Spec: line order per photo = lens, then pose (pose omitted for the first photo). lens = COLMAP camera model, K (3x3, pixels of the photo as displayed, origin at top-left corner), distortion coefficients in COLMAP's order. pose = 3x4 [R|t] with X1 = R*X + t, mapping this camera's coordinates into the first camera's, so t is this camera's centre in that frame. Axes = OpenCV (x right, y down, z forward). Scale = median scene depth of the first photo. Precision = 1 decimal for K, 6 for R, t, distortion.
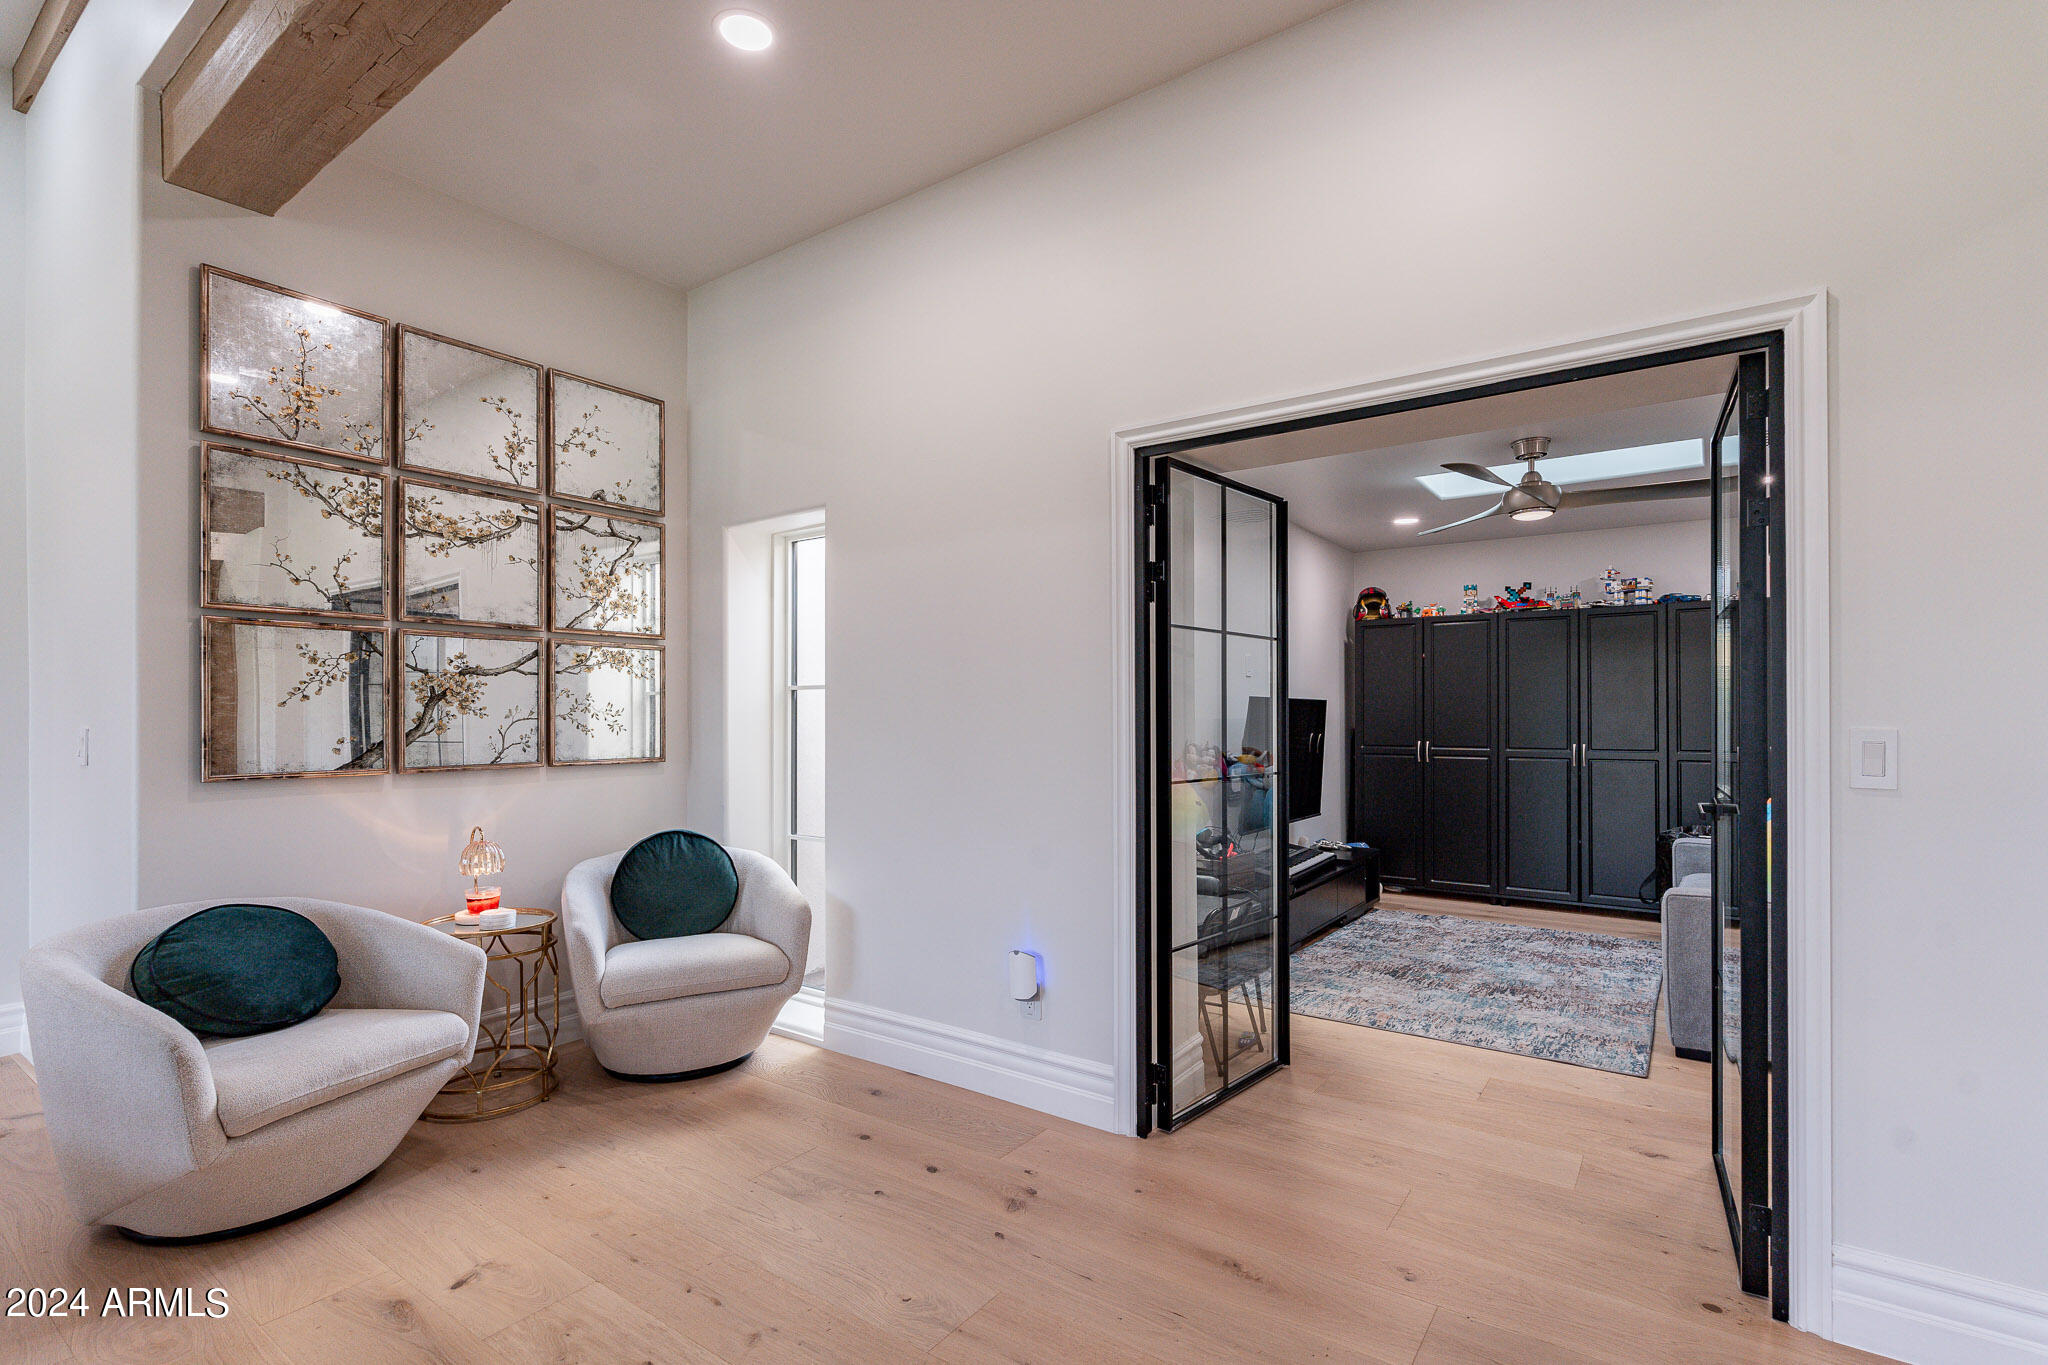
lens RADIAL K [[953.4, 0, 1022.7], [0, 953.4, 708.6], [0, 0, 1]] dist [0.000434, -0.000027]
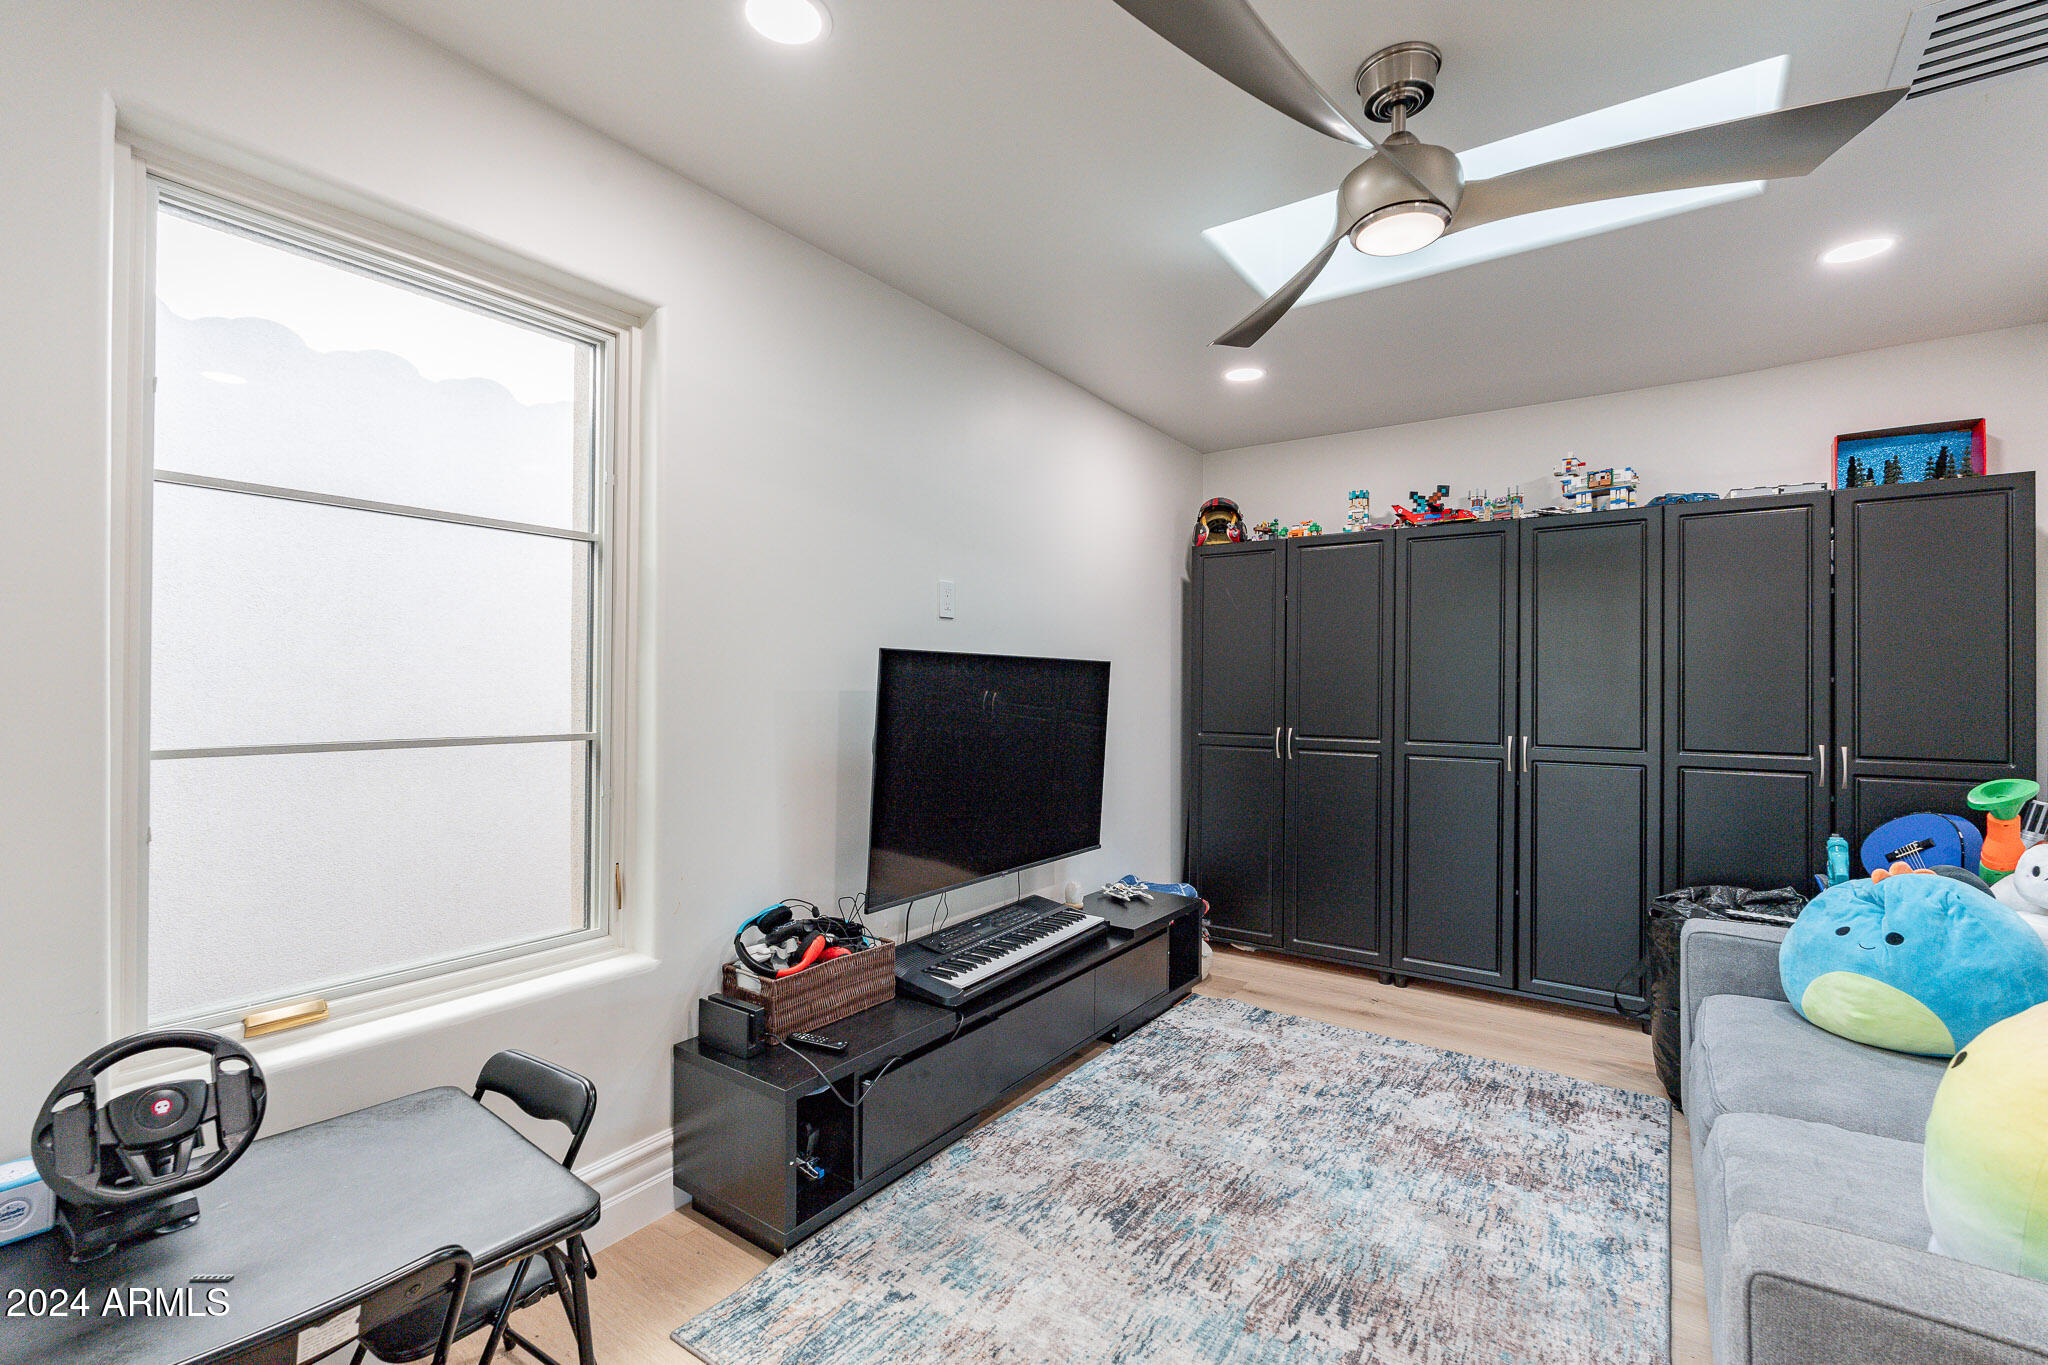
lens RADIAL K [[895.5, 0, 1024.0], [0, 895.5, 682.5], [0, 0, 1]] dist [-0.002803, -0.000249]
pose [[0.999933, 0.008526, 0.007889, 0.257350], [-0.008551, 0.999958, 0.003159, 0.003240], [-0.007862, -0.003226, 0.999964, 0.420054]]
